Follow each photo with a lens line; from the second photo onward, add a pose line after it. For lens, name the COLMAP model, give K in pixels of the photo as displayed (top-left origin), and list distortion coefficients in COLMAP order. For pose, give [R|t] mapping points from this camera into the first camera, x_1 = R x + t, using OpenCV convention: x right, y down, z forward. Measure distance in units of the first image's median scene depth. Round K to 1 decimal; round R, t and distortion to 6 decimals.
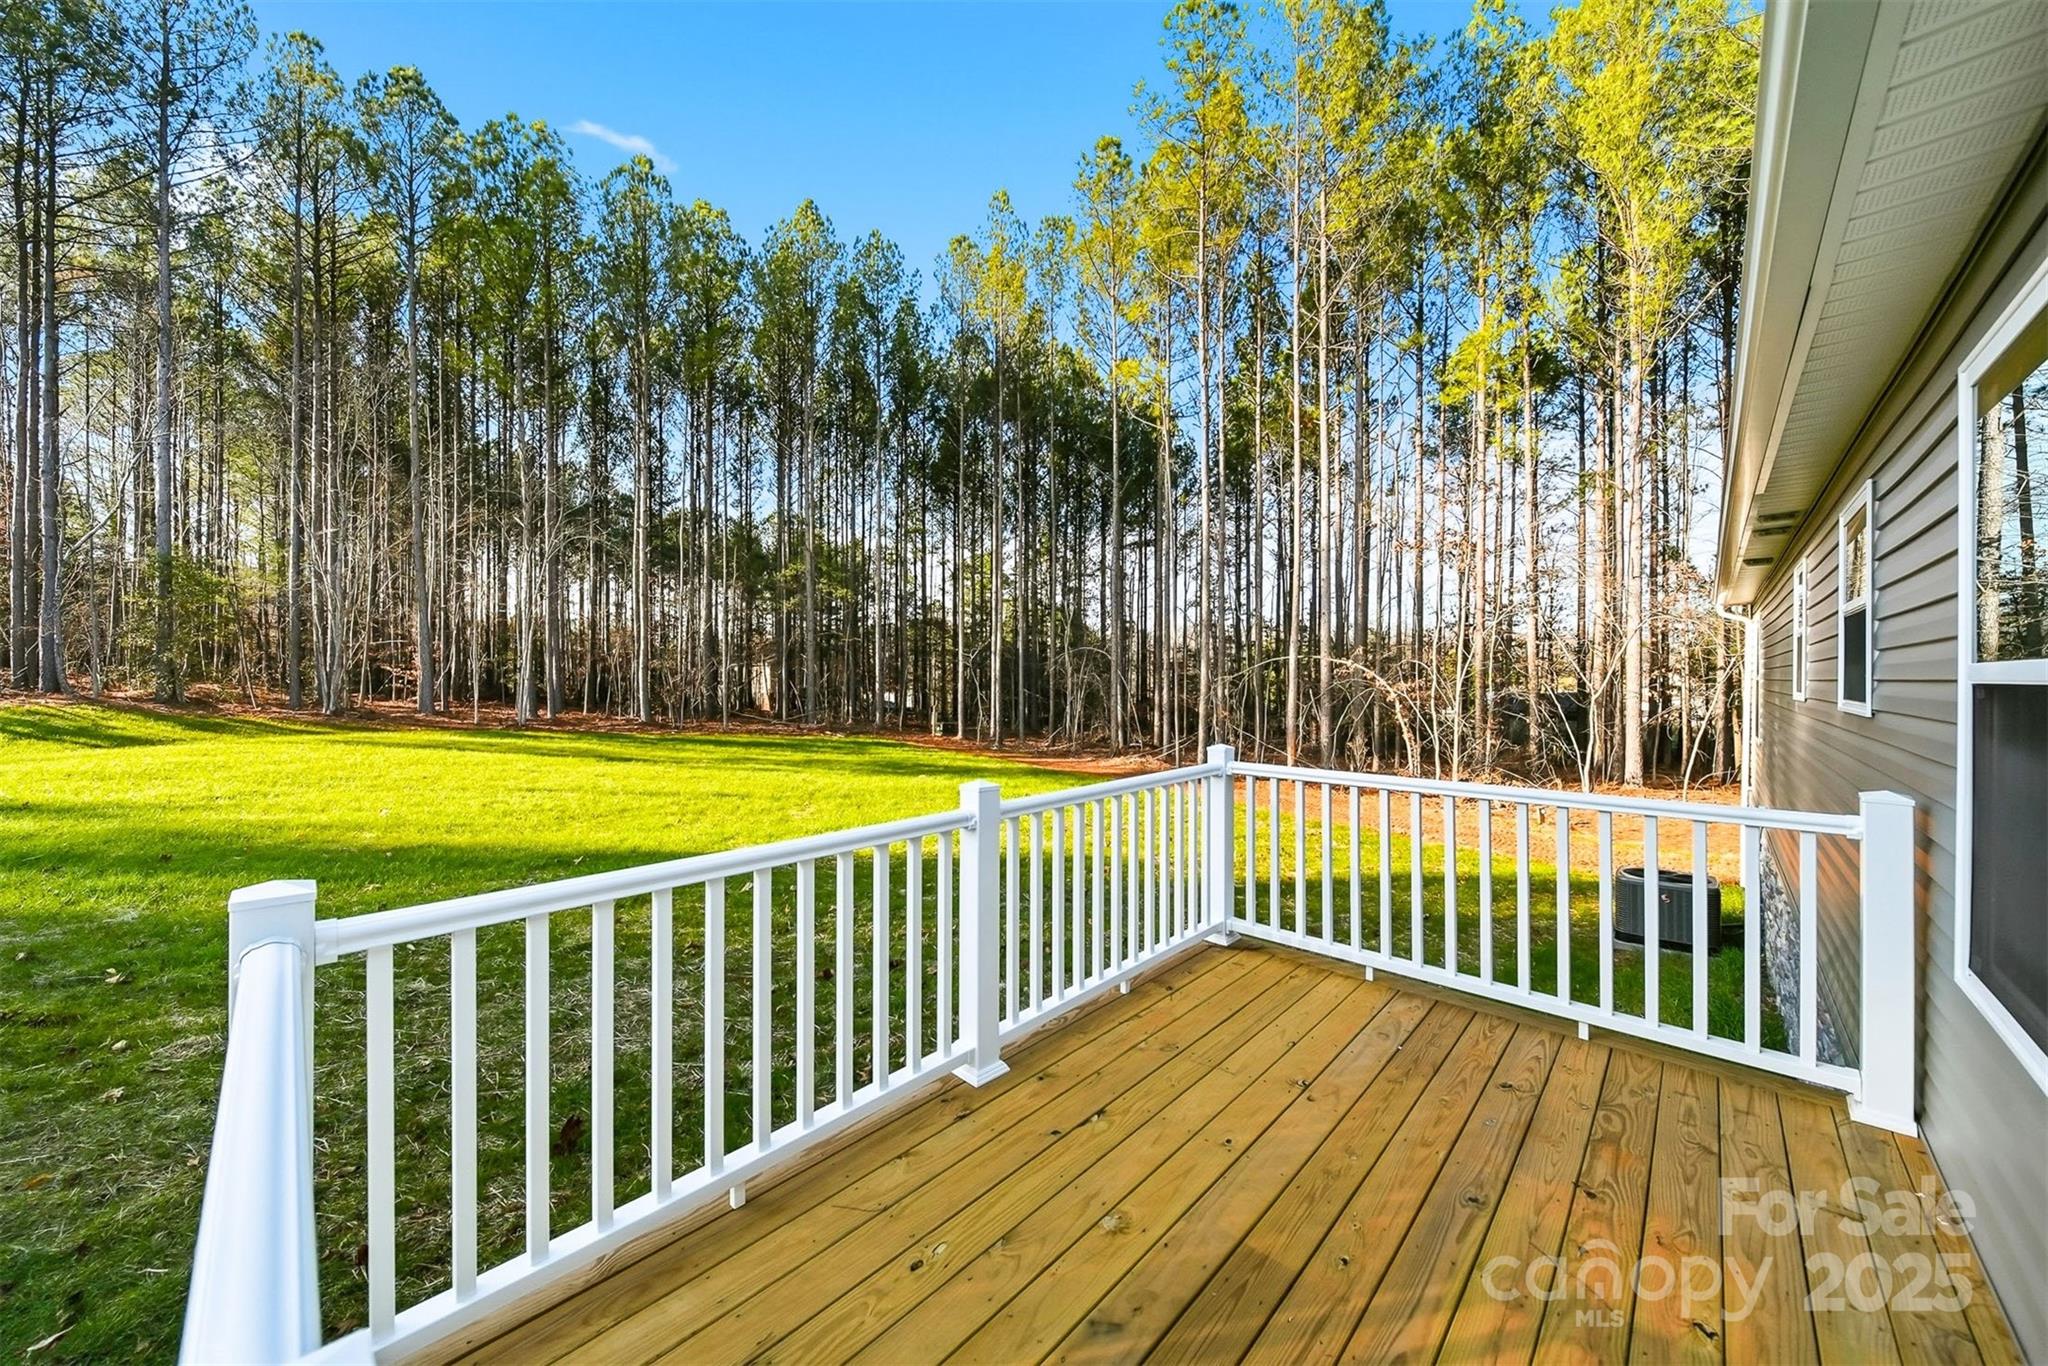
lens RADIAL K [[732.9, 0, 1008.2], [0, 732.9, 685.7], [0, 0, 1]] dist [0.002753, 0.000175]
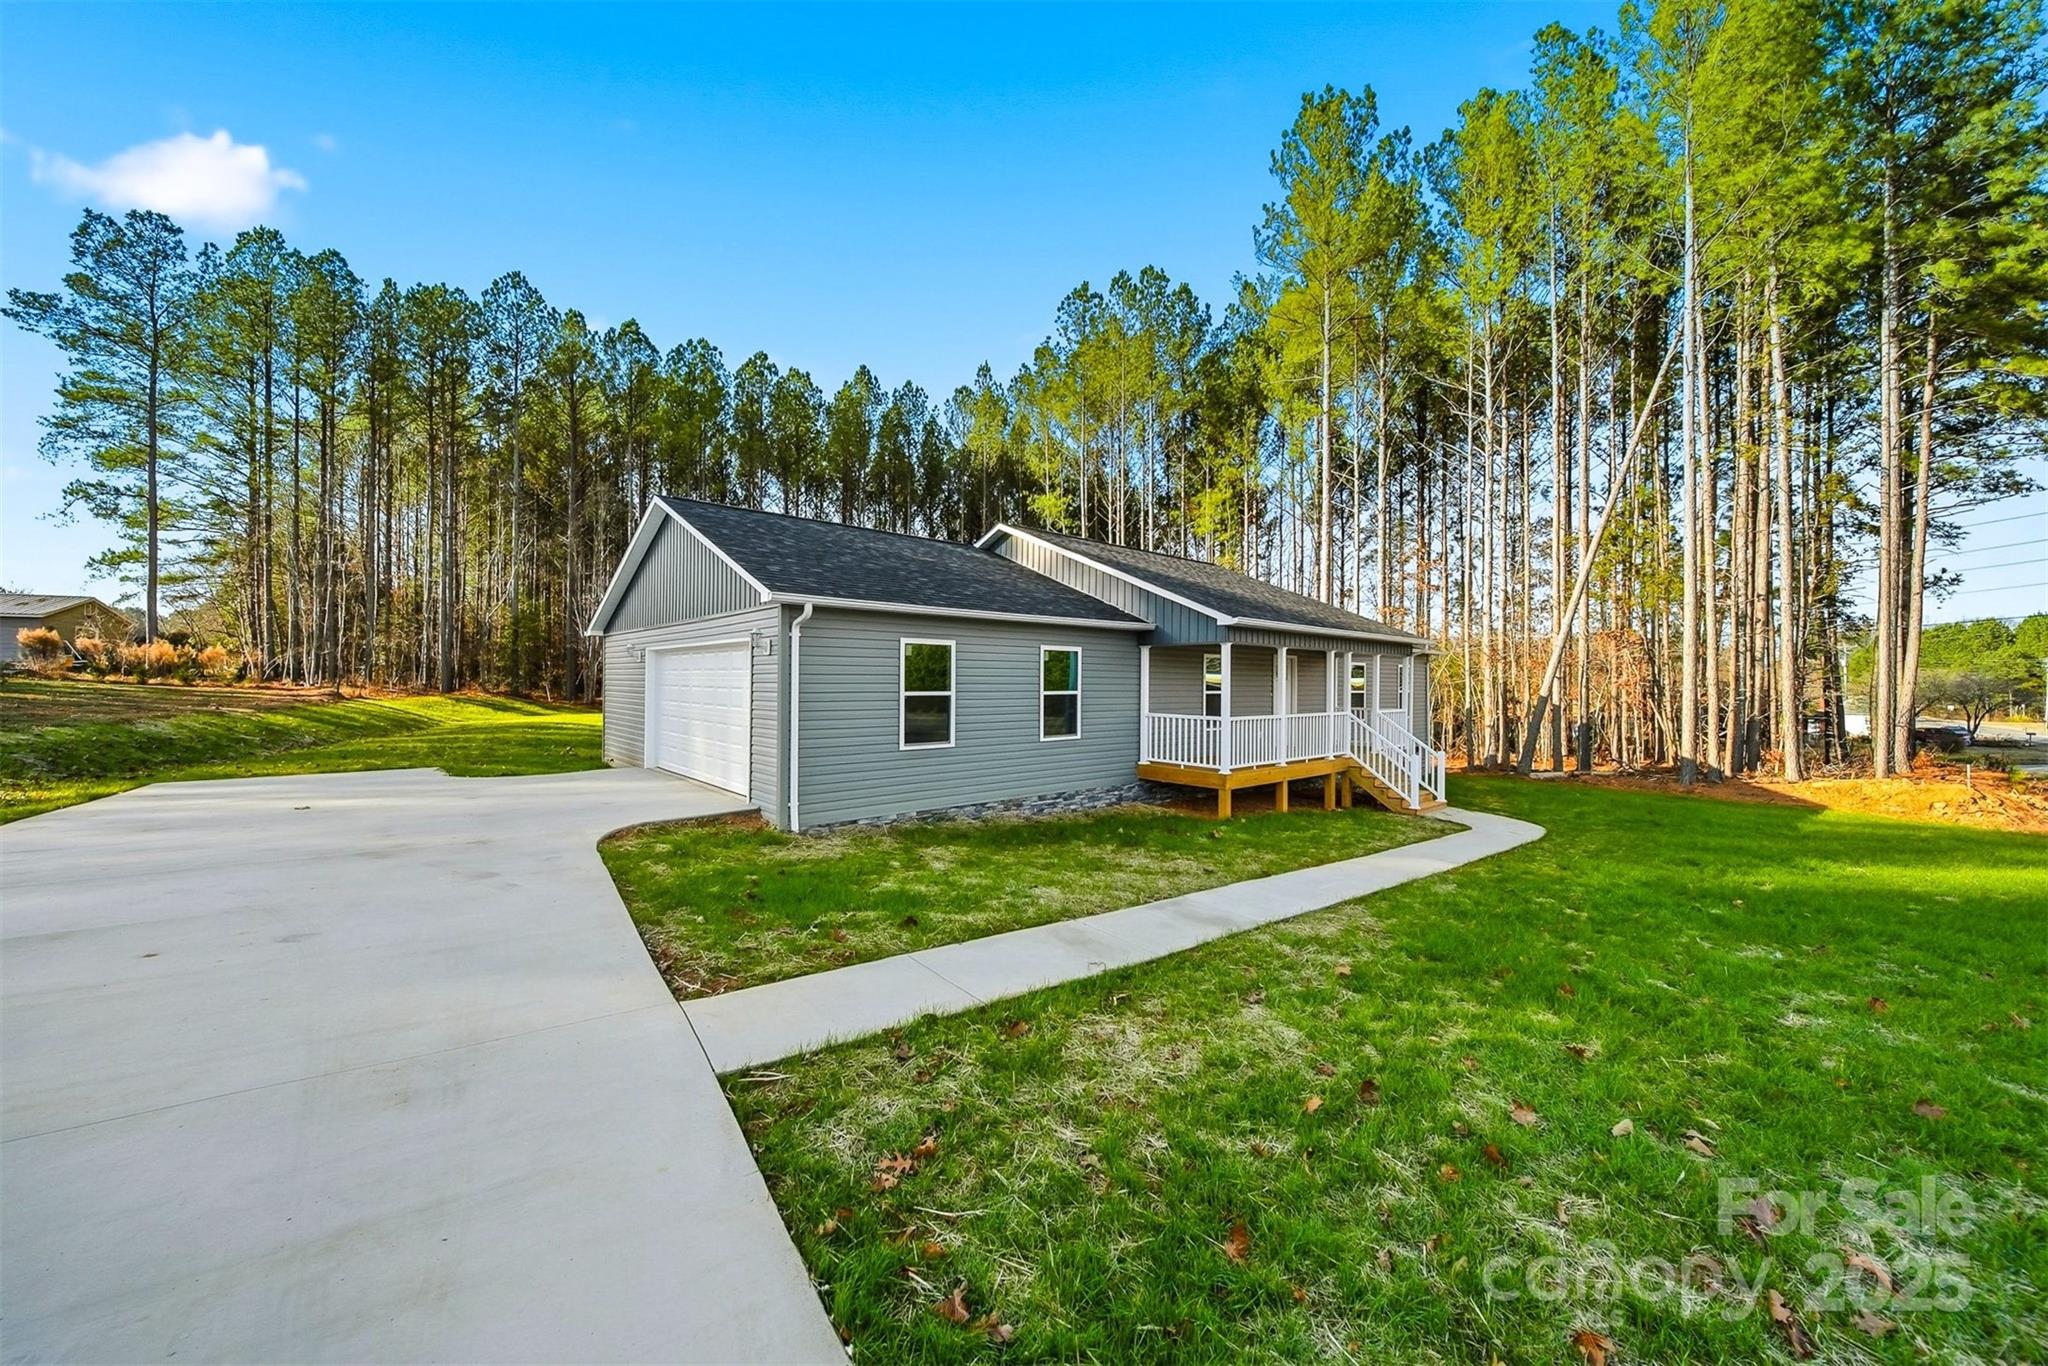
lens RADIAL K [[732.9, 0, 1011.7], [0, 732.9, 681.2], [0, 0, 1]] dist [0.002753, 0.000175]
pose [[0.993736, 0.007866, -0.111476, 0.202982], [-0.008476, 0.999952, -0.004996, -0.005014], [0.111432, 0.005910, 0.993755, -0.456479]]
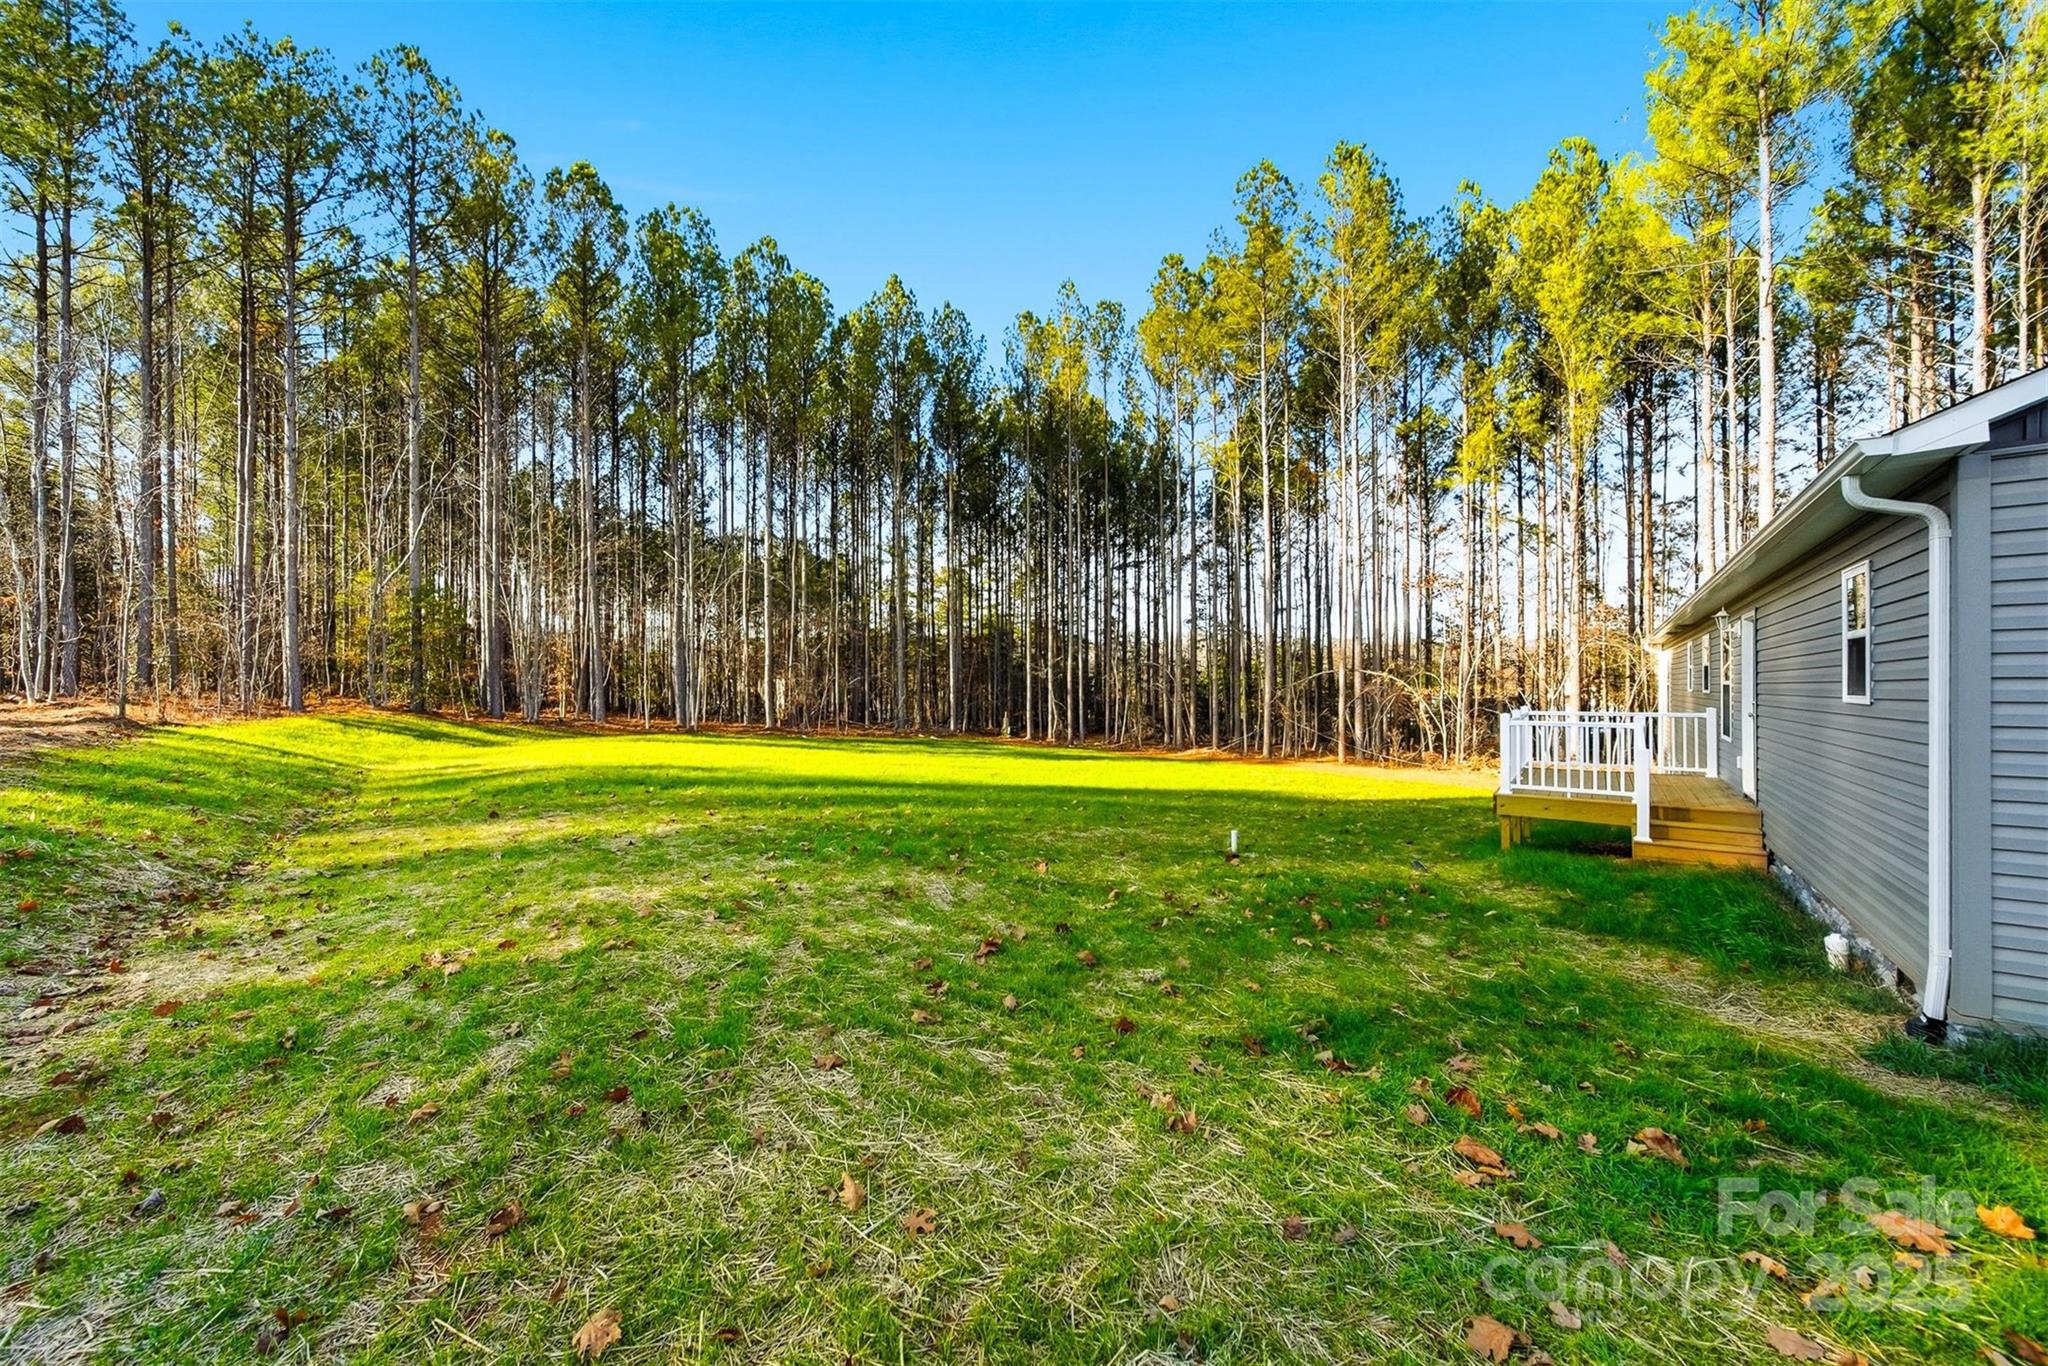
lens RADIAL K [[732.9, 0, 1012.9], [0, 732.9, 690.3], [0, 0, 1]] dist [0.002753, 0.000175]
pose [[0.996346, -0.005327, 0.085246, -0.182057], [0.005741, 0.999973, -0.004616, 0.000772], [-0.085219, 0.005089, 0.996349, -0.164195]]
